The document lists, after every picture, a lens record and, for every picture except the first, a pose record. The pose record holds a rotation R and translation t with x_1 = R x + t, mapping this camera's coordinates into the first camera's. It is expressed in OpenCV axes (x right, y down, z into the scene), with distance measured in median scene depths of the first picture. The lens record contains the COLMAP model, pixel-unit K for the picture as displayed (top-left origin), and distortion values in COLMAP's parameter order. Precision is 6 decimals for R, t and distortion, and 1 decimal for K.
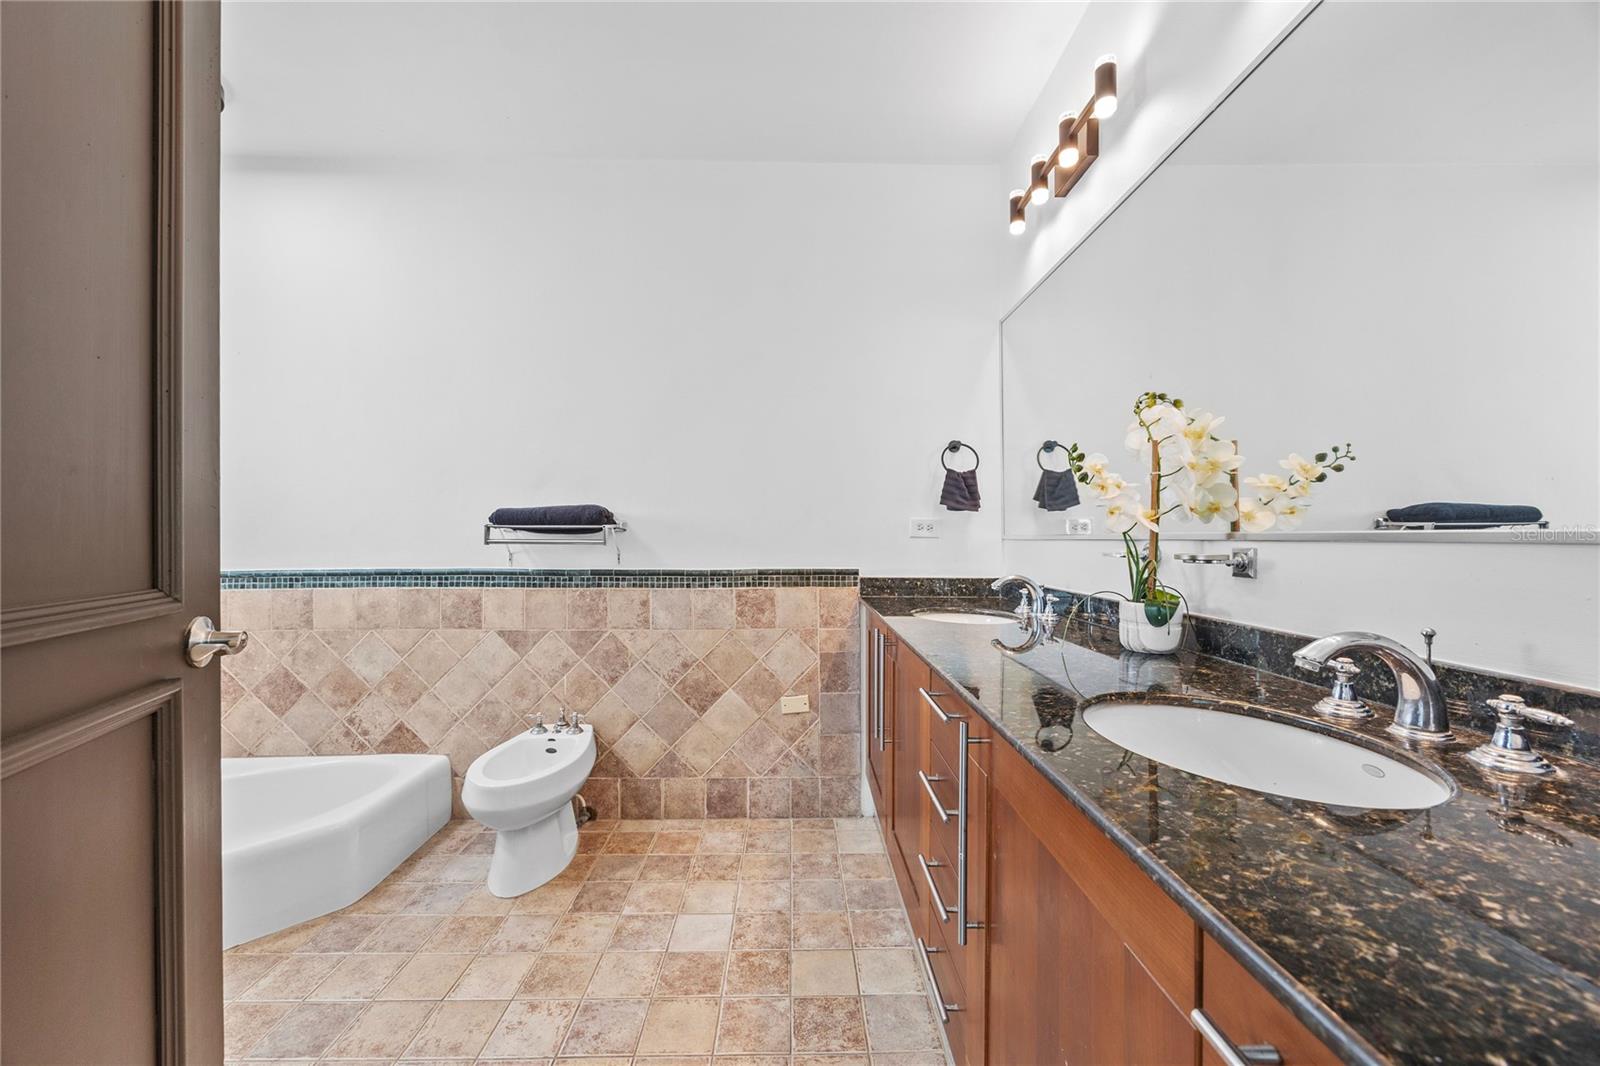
lens RADIAL K [[626.6, 0, 800.7], [0, 626.6, 536.5], [0, 0, 1]] dist [0.000350, 0.000435]
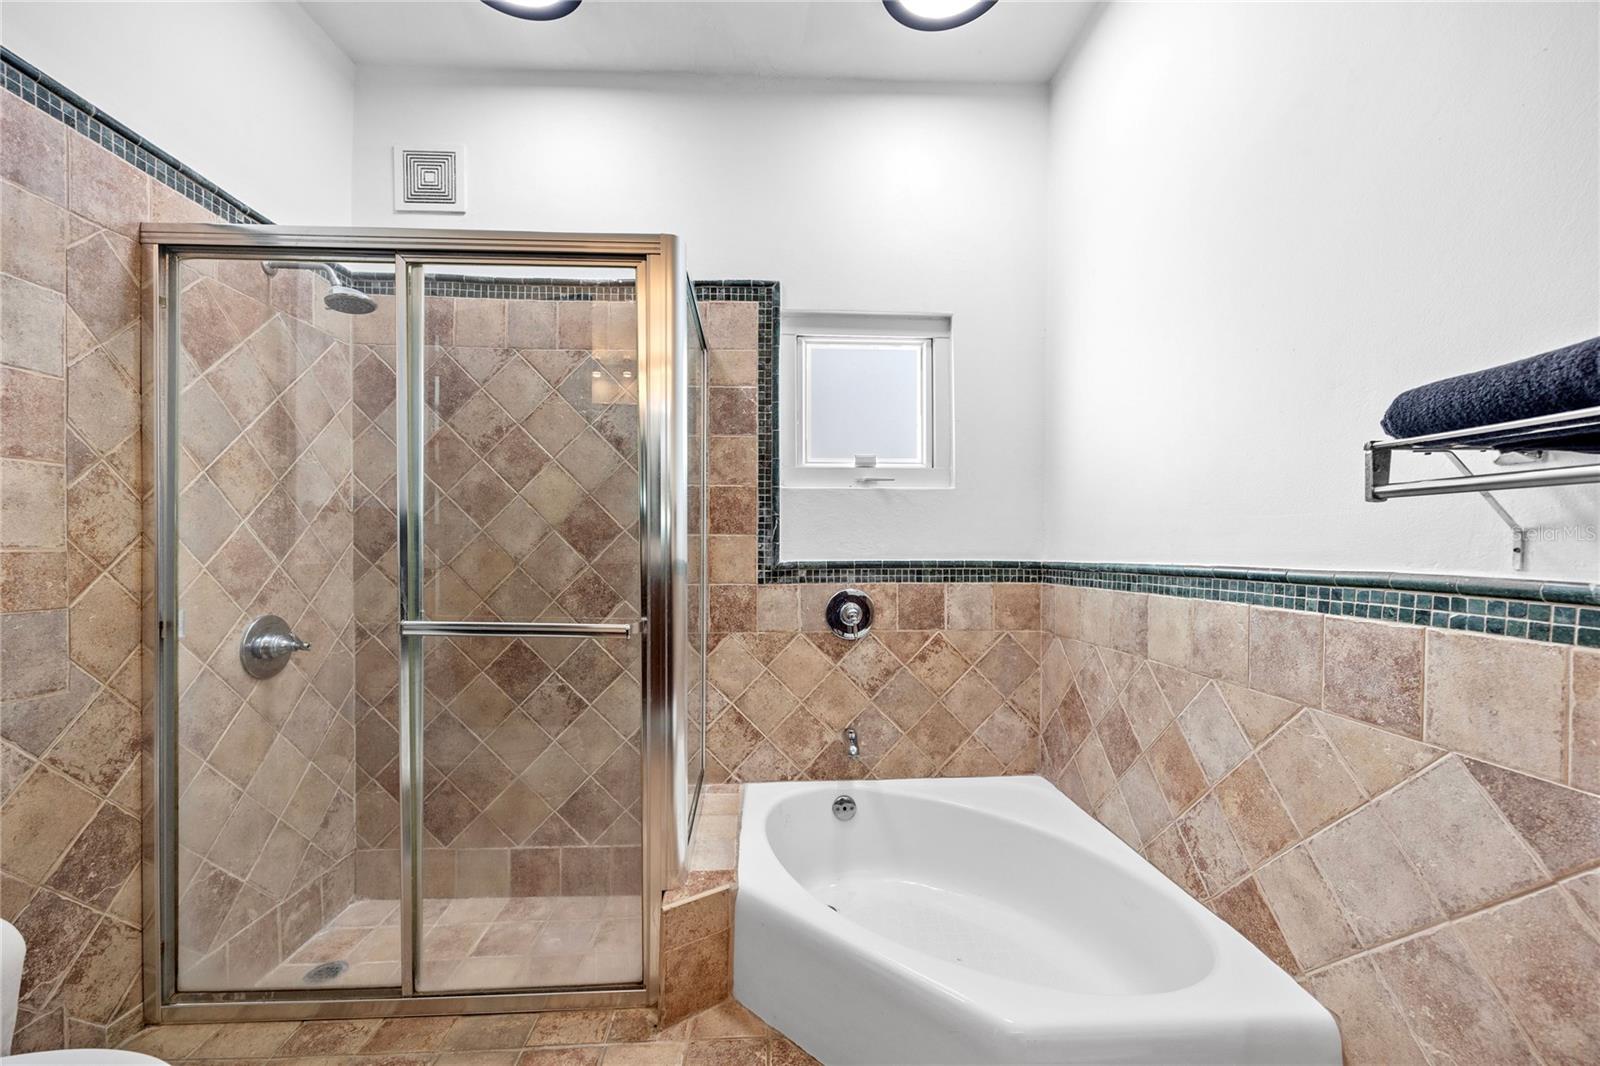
lens RADIAL K [[626.6, 0, 797.0], [0, 626.6, 544.3], [0, 0, 1]] dist [0.000350, 0.000435]
pose [[0.020998, -0.004322, -0.999770, -0.151581], [-0.004014, 0.999982, -0.004407, 0.036833], [0.999771, 0.004106, 0.020981, 0.630236]]
